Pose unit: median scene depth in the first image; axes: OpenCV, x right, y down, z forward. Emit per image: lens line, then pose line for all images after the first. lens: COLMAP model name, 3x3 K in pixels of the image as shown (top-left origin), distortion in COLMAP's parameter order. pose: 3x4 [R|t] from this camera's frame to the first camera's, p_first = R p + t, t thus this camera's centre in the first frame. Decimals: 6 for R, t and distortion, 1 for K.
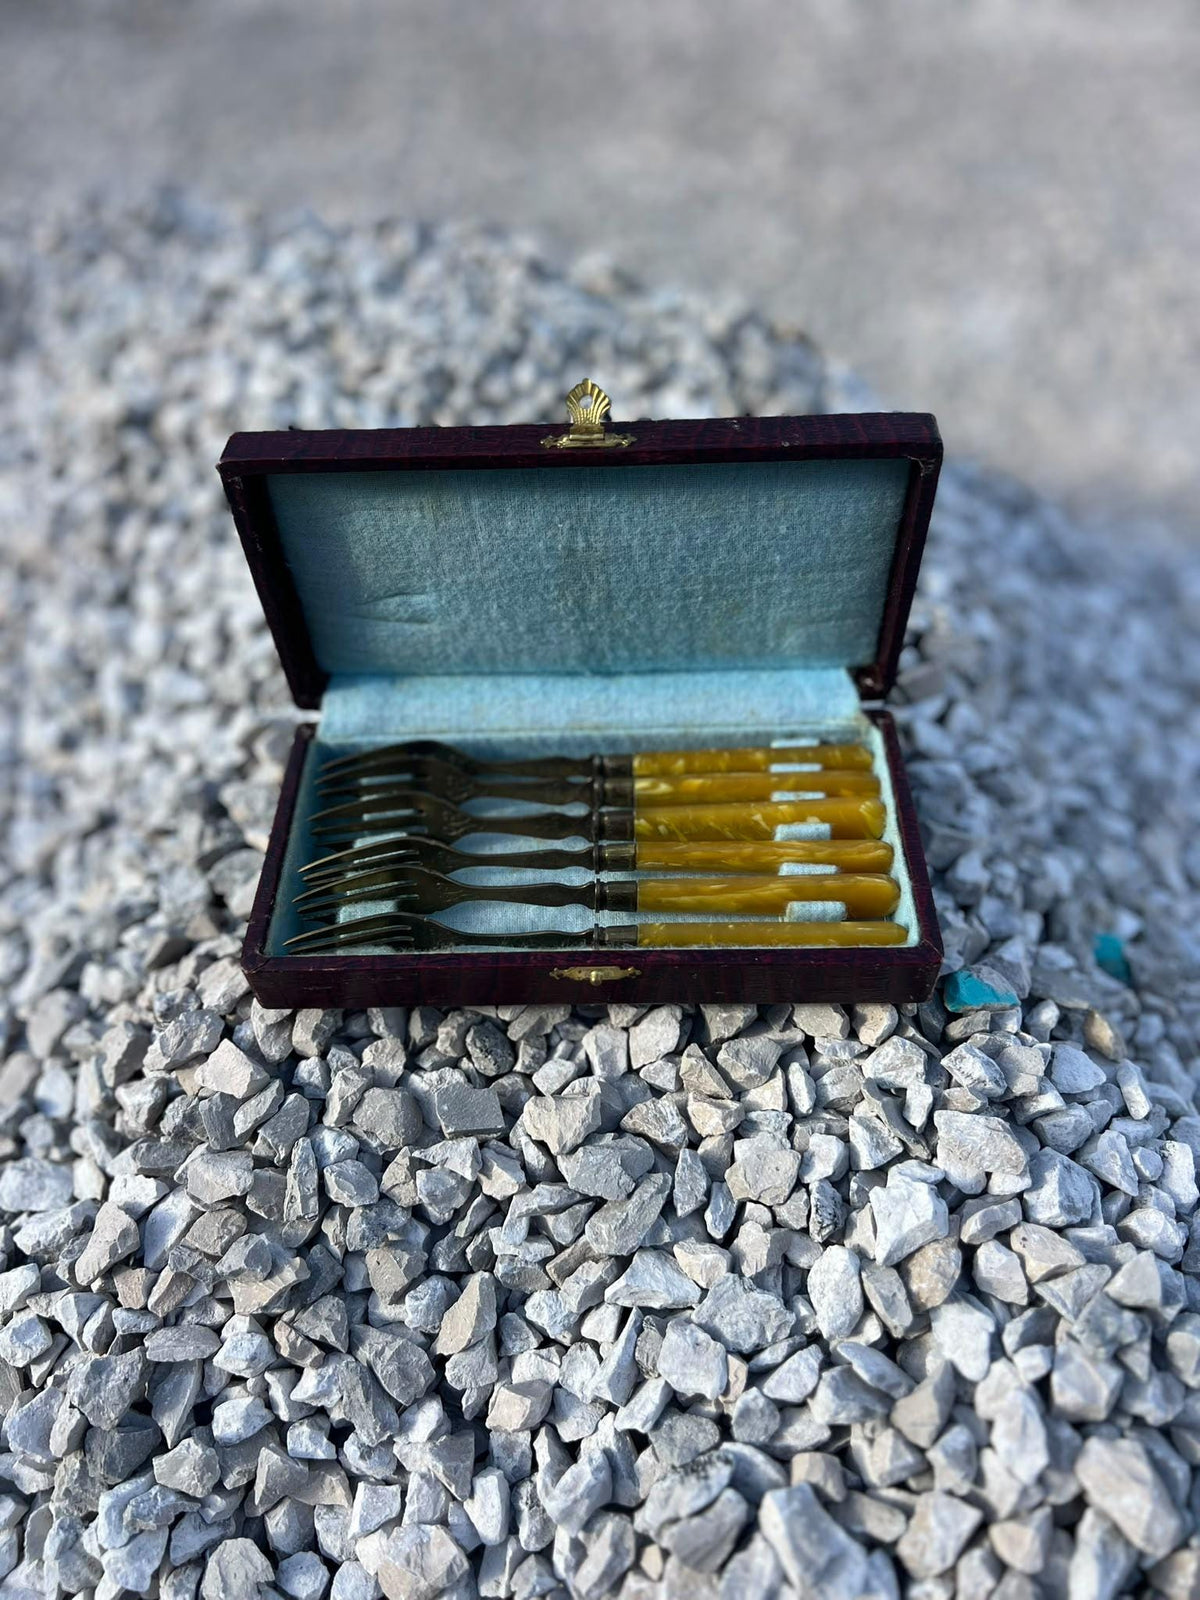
lens RADIAL K [[1230.9, 0, 604.5], [0, 1230.9, 801.0], [0, 0, 1]] dist [0.018986, -0.029099]
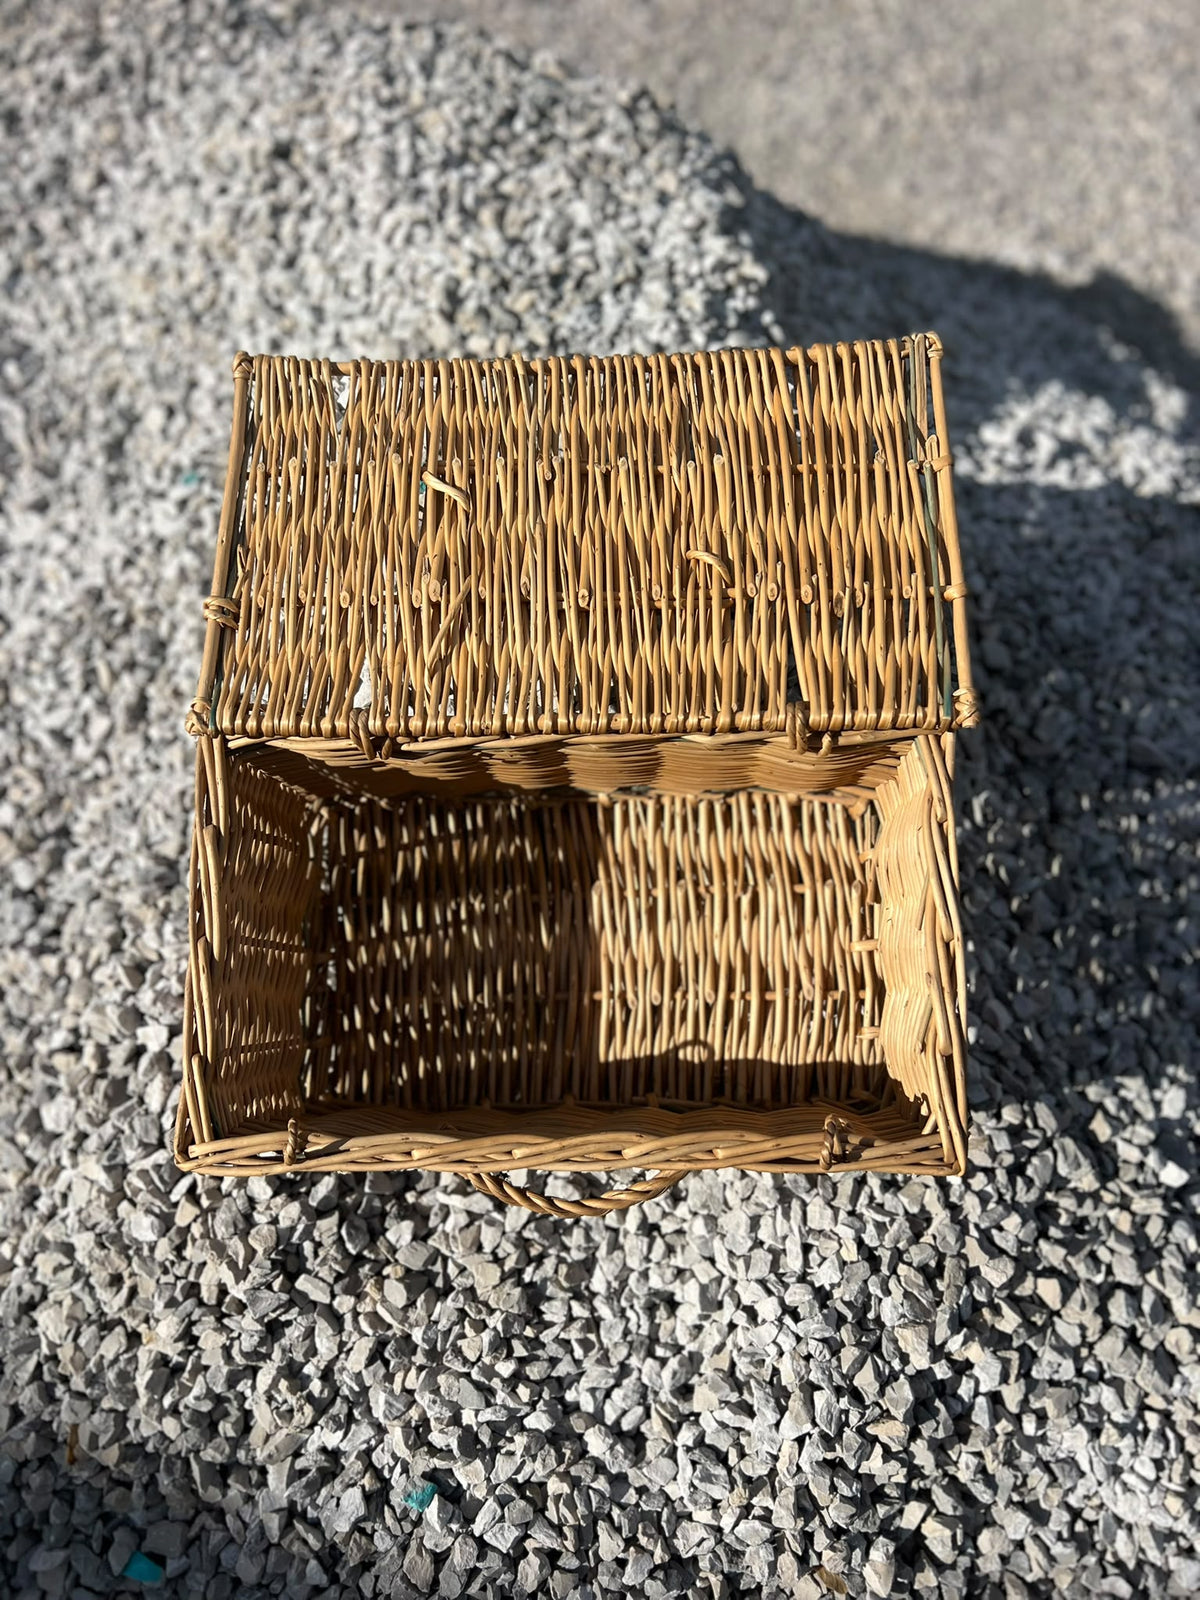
lens RADIAL K [[1230.9, 0, 595.9], [0, 1230.9, 817.9], [0, 0, 1]] dist [0.018986, -0.029099]
pose [[0.993294, -0.048304, 0.105043, -0.289390], [0.031492, 0.987225, 0.156187, 0.547092], [-0.111245, -0.151831, 0.982126, -1.368151]]
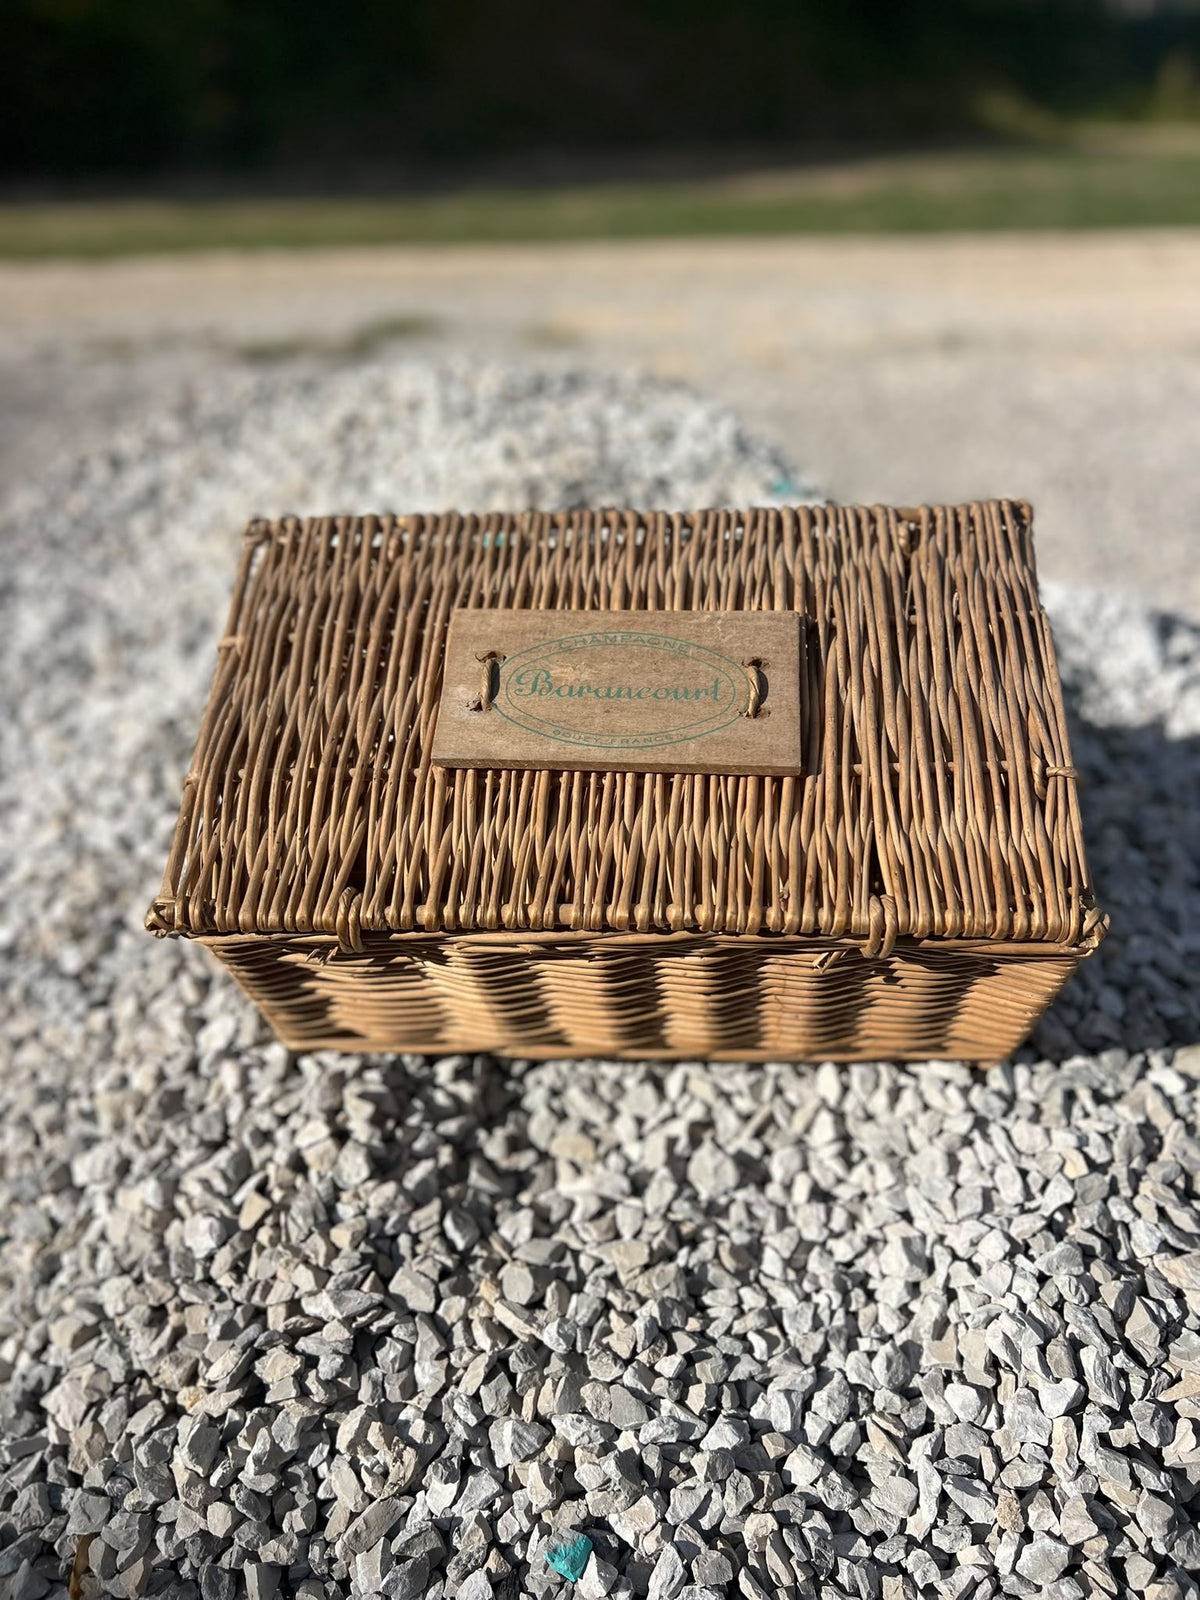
lens RADIAL K [[1230.9, 0, 606.5], [0, 1230.9, 812.6], [0, 0, 1]] dist [0.018986, -0.029099]
pose [[0.986585, -0.071644, 0.146685, -0.513533], [0.113407, 0.947122, -0.300164, 1.515412], [-0.117424, 0.312772, 0.942542, -1.166830]]
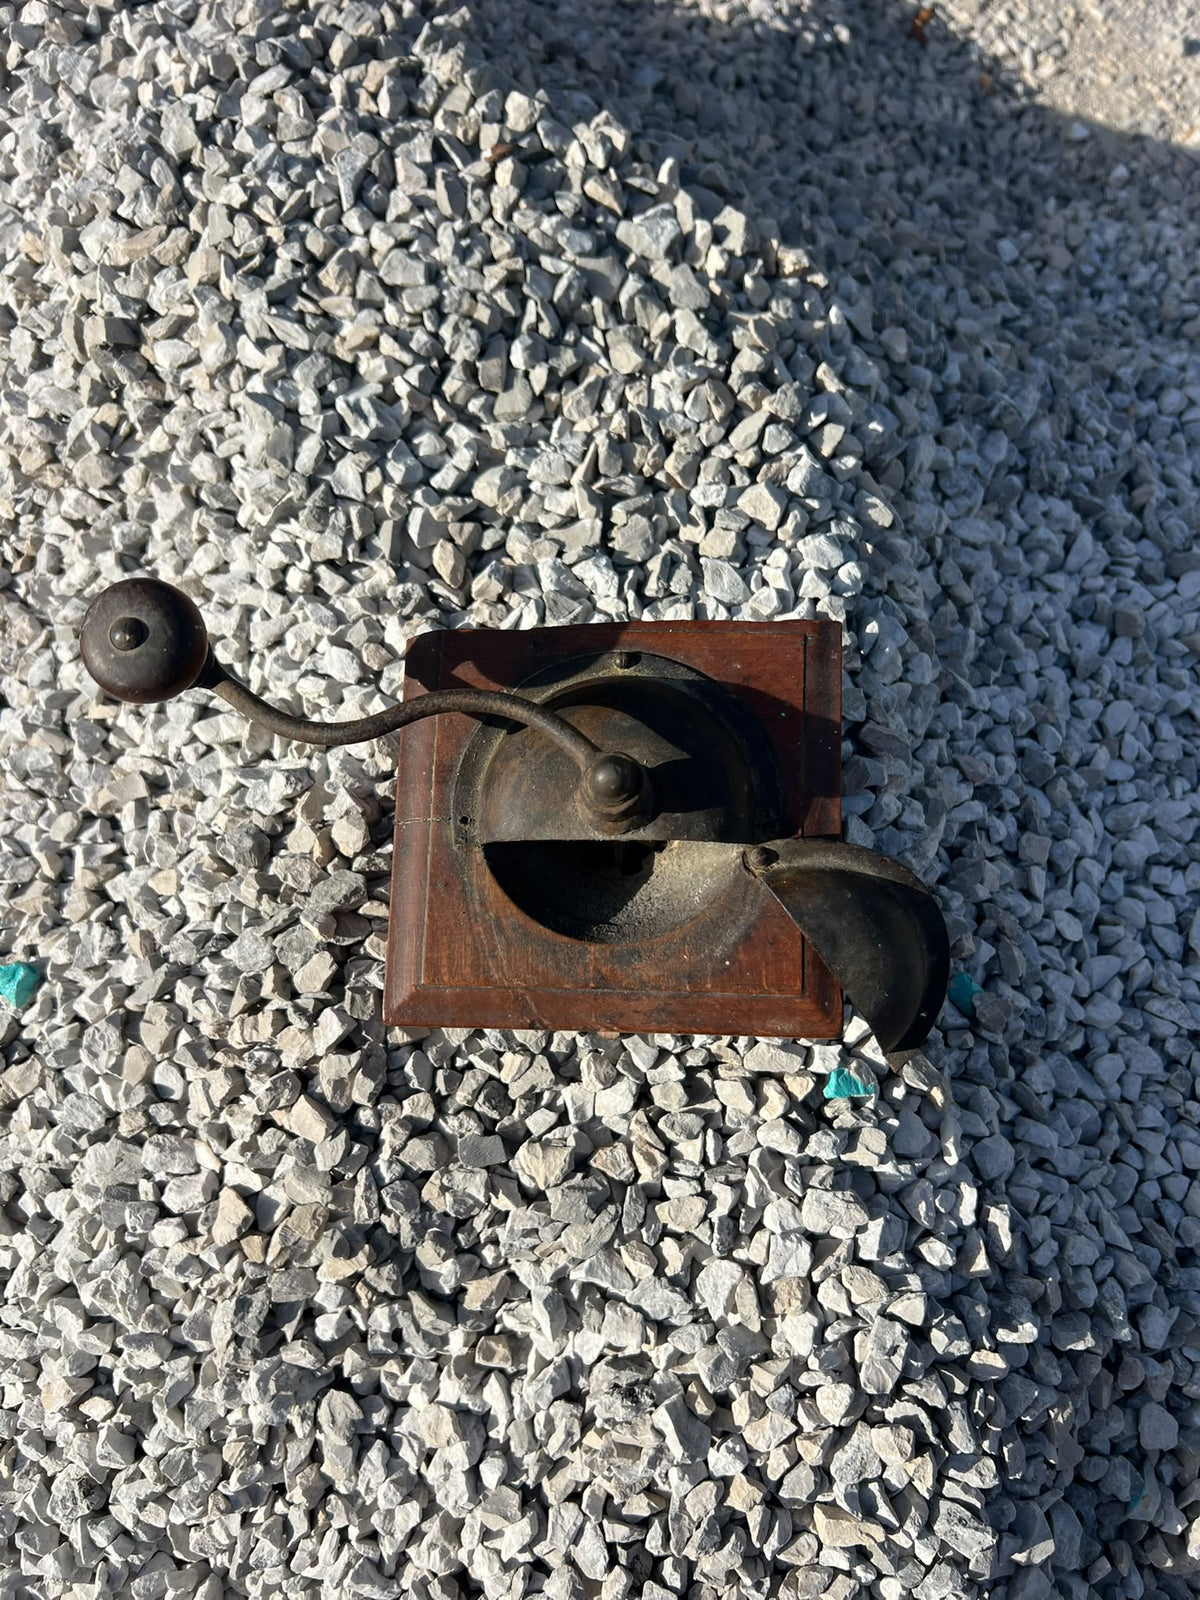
lens RADIAL K [[1230.9, 0, 596.1], [0, 1230.9, 807.5], [0, 0, 1]] dist [0.018986, -0.029099]
pose [[0.998839, 0.031457, 0.036493, -0.040692], [-0.044390, 0.895310, 0.443225, -0.712549], [-0.018730, -0.444331, 0.895667, -0.092974]]
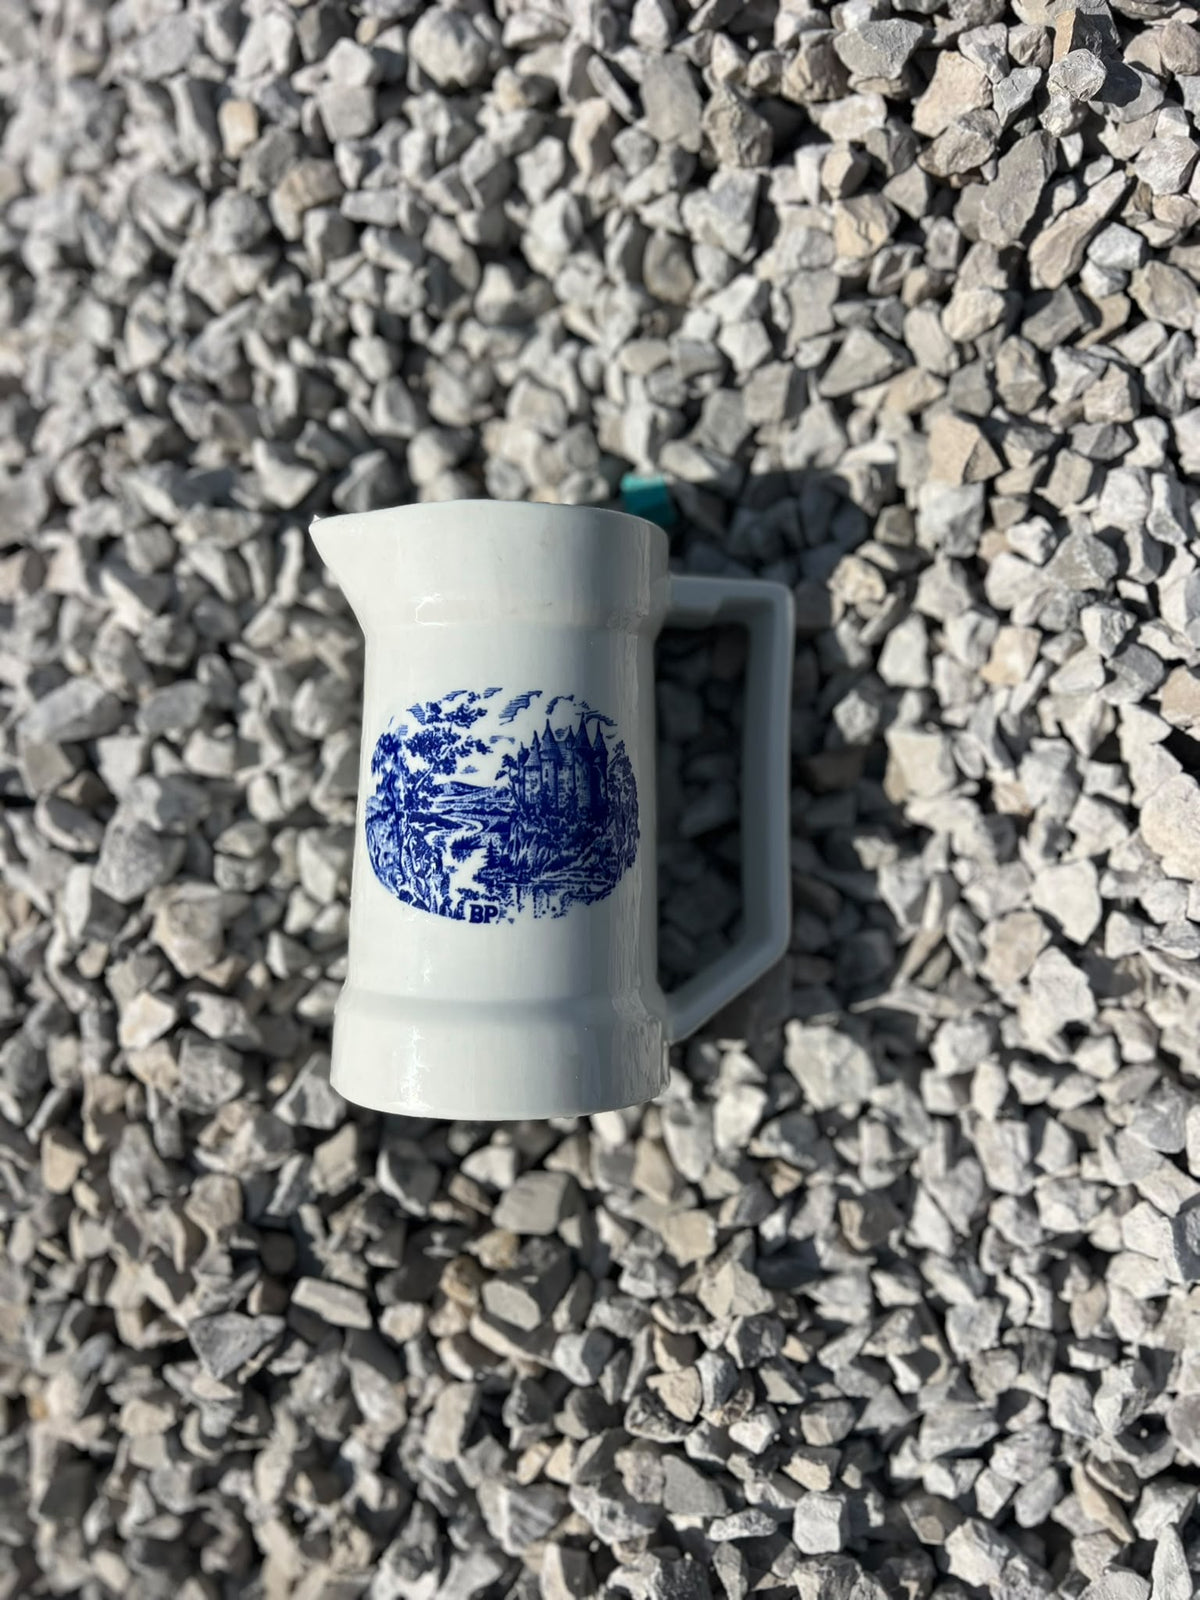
lens RADIAL K [[1230.9, 0, 597.7], [0, 1230.9, 826.9], [0, 0, 1]] dist [0.018986, -0.029099]
pose [[0.982760, -0.184741, 0.007293, -0.308158], [0.174790, 0.941237, 0.289001, 1.010043], [-0.060255, -0.282744, 0.957301, -0.297960]]
